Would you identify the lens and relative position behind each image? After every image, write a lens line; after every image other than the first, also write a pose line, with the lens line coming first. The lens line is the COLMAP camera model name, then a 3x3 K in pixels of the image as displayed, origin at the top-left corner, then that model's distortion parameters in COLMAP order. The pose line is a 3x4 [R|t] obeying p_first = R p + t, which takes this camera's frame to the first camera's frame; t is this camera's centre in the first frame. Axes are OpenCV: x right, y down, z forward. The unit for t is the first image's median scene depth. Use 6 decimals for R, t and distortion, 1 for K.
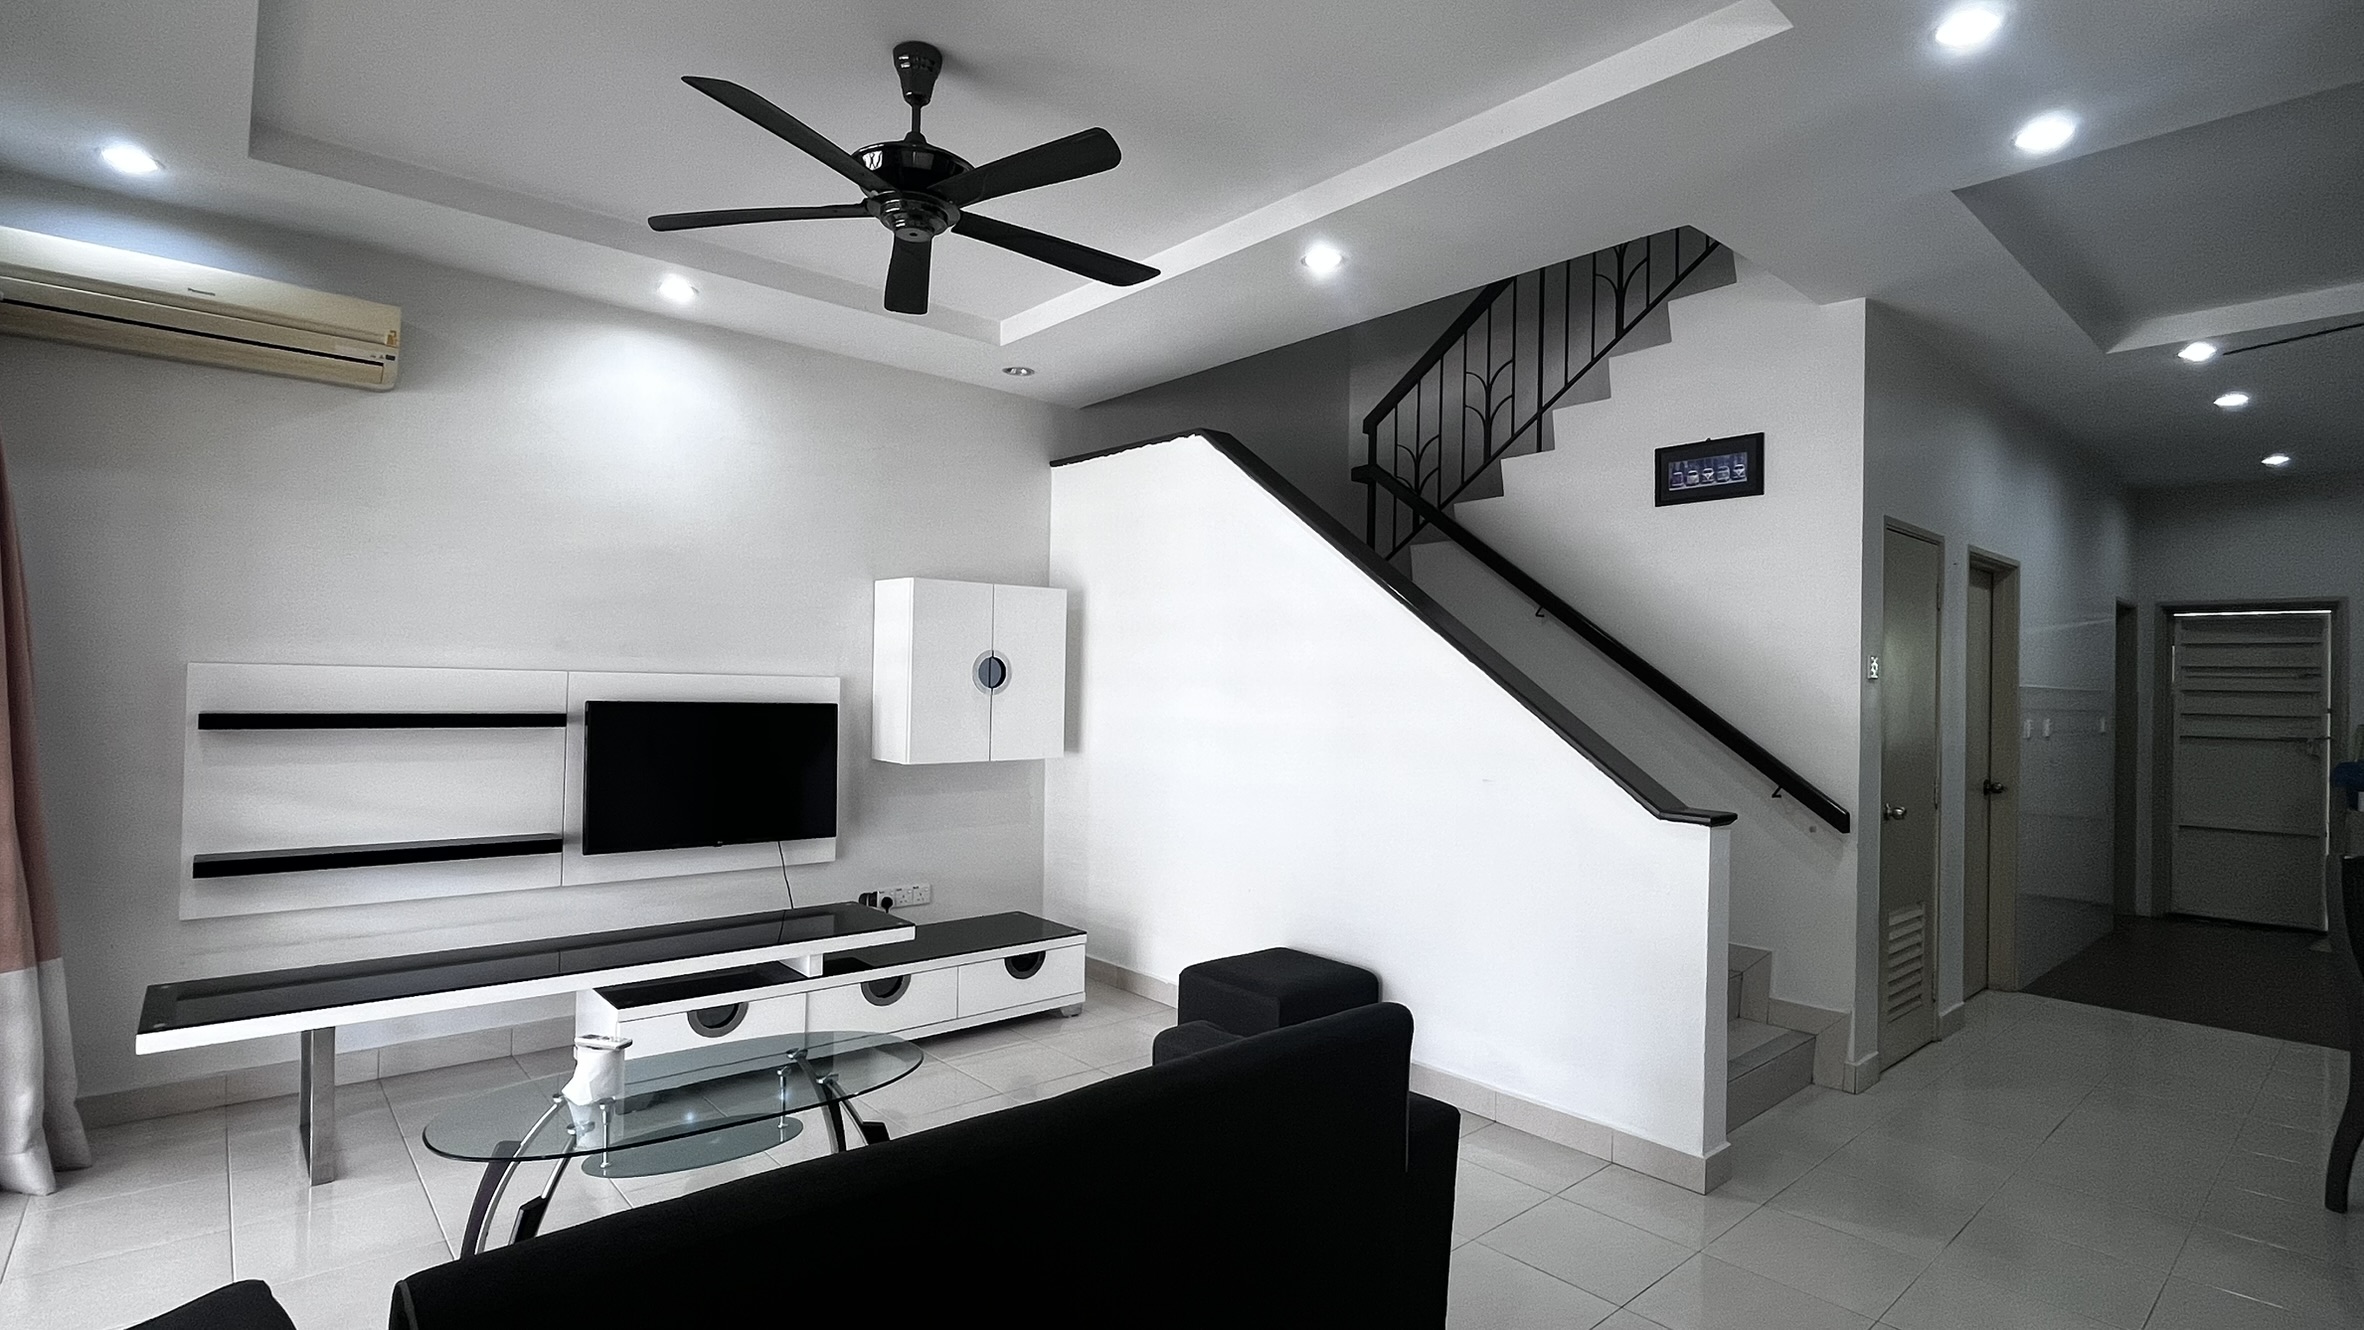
lens RADIAL K [[1119.7, 0, 1180.1], [0, 1119.7, 669.0], [0, 0, 1]] dist [-0.002681, 0.000111]
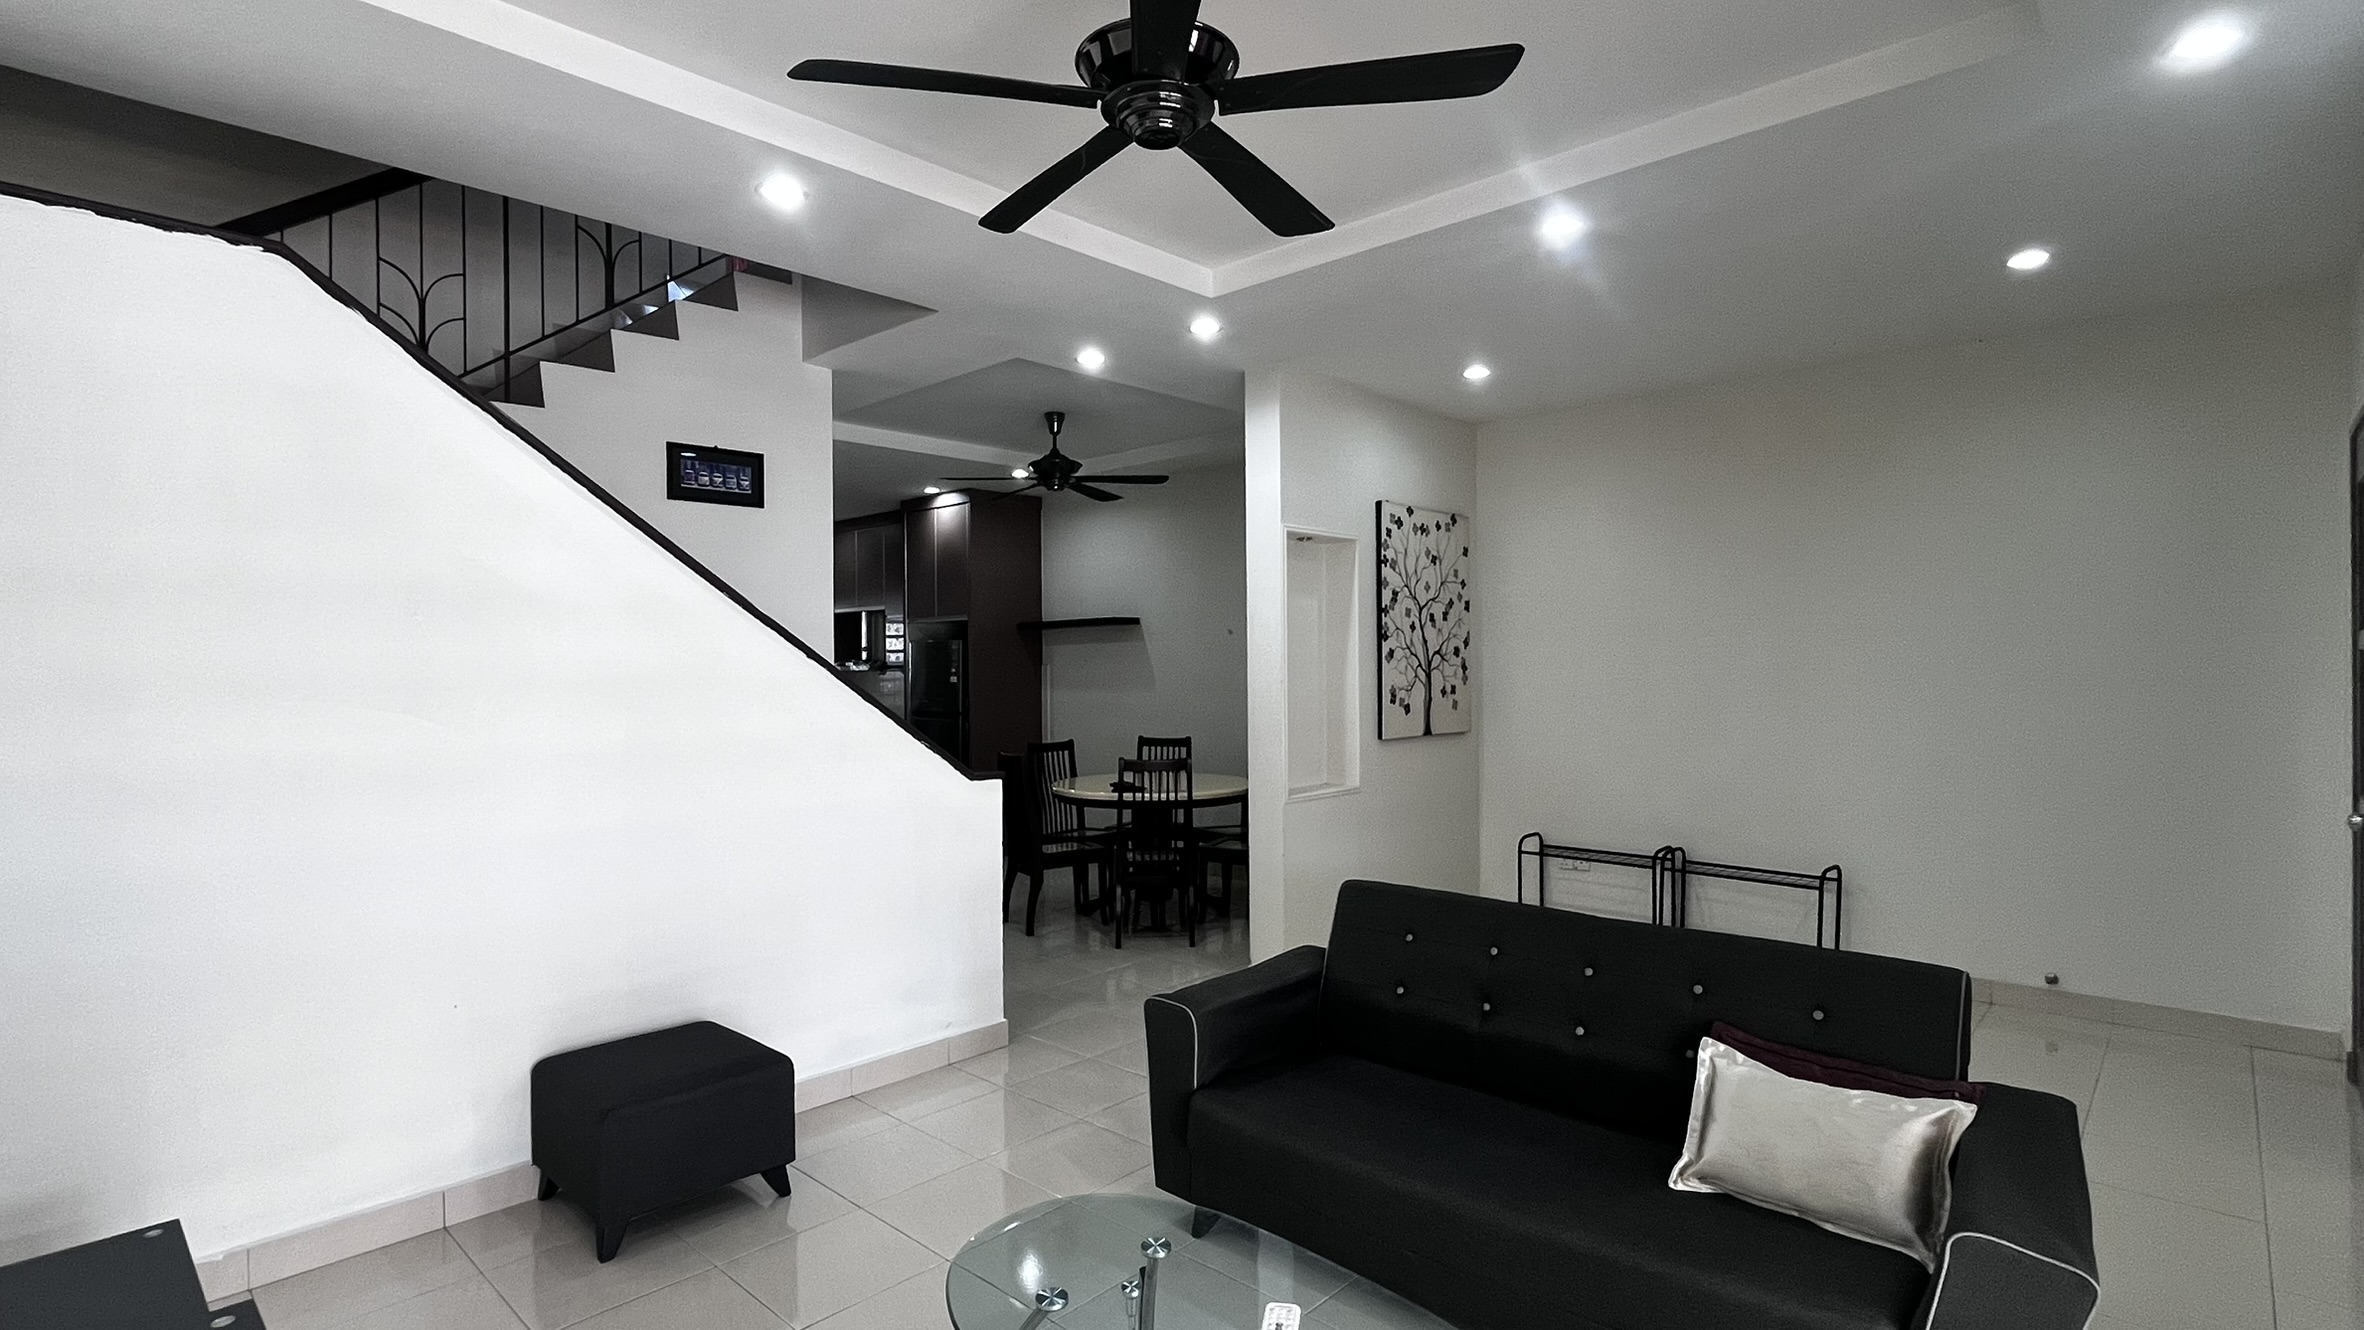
lens RADIAL K [[1119.7, 0, 1187.8], [0, 1119.7, 661.9], [0, 0, 1]] dist [-0.002681, 0.000111]
pose [[-0.102100, -0.007838, 0.994743, -0.661433], [-0.001271, 0.999969, 0.007748, -0.007279], [-0.994773, -0.000473, -0.102107, 0.673550]]
